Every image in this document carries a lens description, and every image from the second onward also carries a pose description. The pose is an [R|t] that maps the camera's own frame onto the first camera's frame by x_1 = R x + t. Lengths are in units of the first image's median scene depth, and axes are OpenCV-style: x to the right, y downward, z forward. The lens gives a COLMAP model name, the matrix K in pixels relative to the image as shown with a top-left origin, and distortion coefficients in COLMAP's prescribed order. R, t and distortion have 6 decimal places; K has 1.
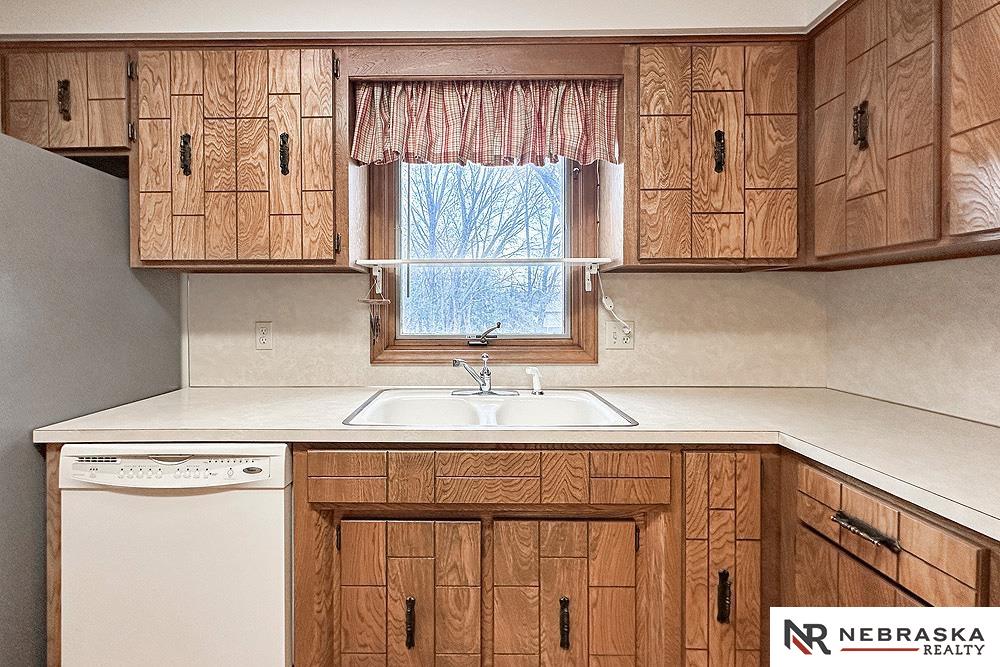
lens RADIAL K [[430.8, 0, 458.3], [0, 430.8, 310.3], [0, 0, 1]] dist [-0.008177, 0.000302]
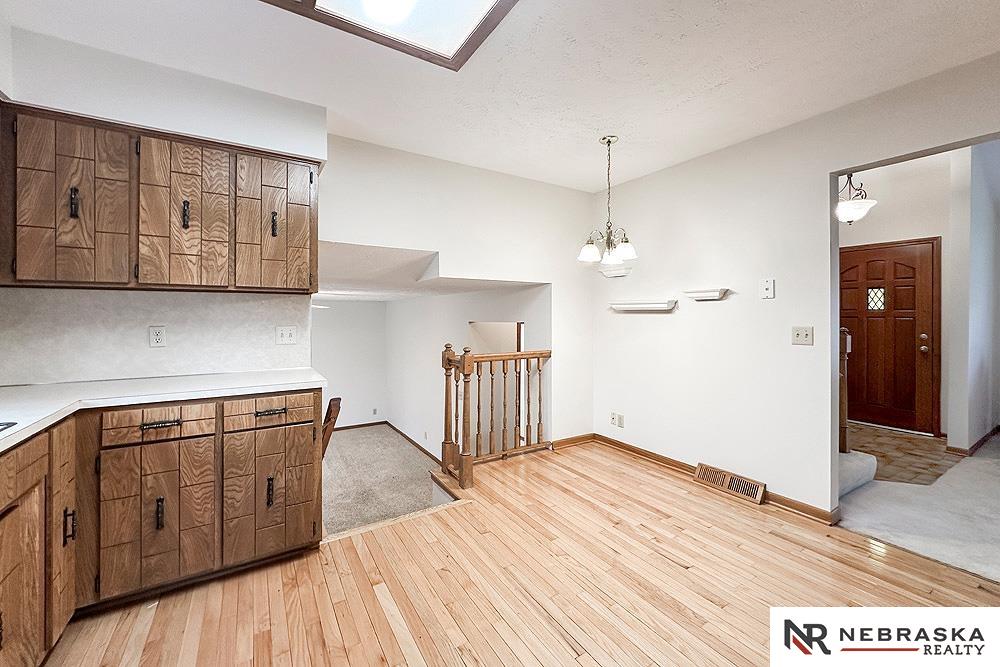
lens RADIAL K [[407.2, 0, 502.2], [0, 407.2, 312.8], [0, 0, 1]] dist [0.000643, 0.000497]
pose [[-0.548496, -0.000604, 0.836153, -0.975476], [0.002008, 0.999996, 0.002040, -0.020405], [-0.836151, 0.002797, -0.548492, 0.412899]]
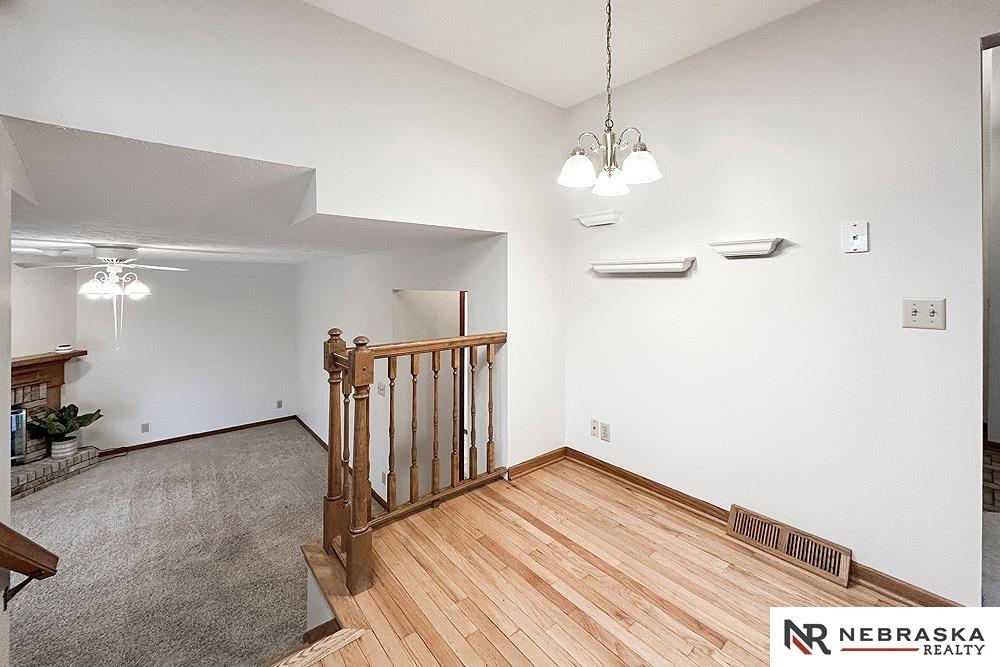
lens RADIAL K [[407.2, 0, 500.7], [0, 407.2, 282.1], [0, 0, 1]] dist [0.000643, 0.000497]
pose [[-0.647133, -0.005262, 0.762359, -0.319375], [0.001371, 0.999967, 0.008066, -0.006636], [-0.762376, 0.006265, -0.647104, -0.098847]]
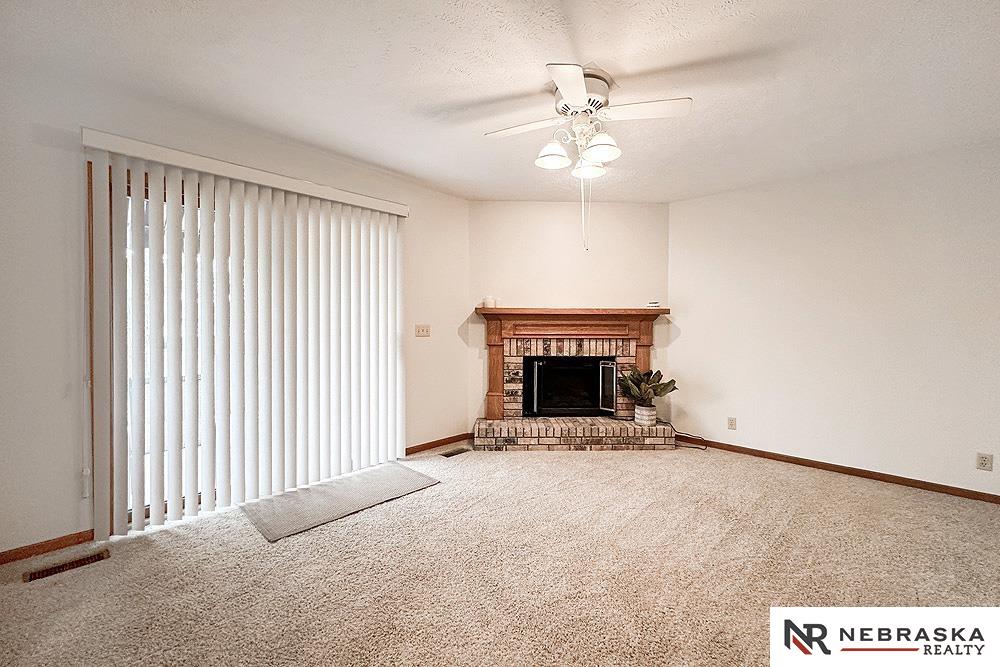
lens RADIAL K [[407.2, 0, 500.6], [0, 407.2, 333.0], [0, 0, 1]] dist [0.000643, 0.000497]
pose [[0.683738, -0.020367, 0.729443, 1.127630], [0.004852, 0.999715, 0.023365, 0.507364], [-0.729711, -0.012436, 0.683643, -0.577930]]
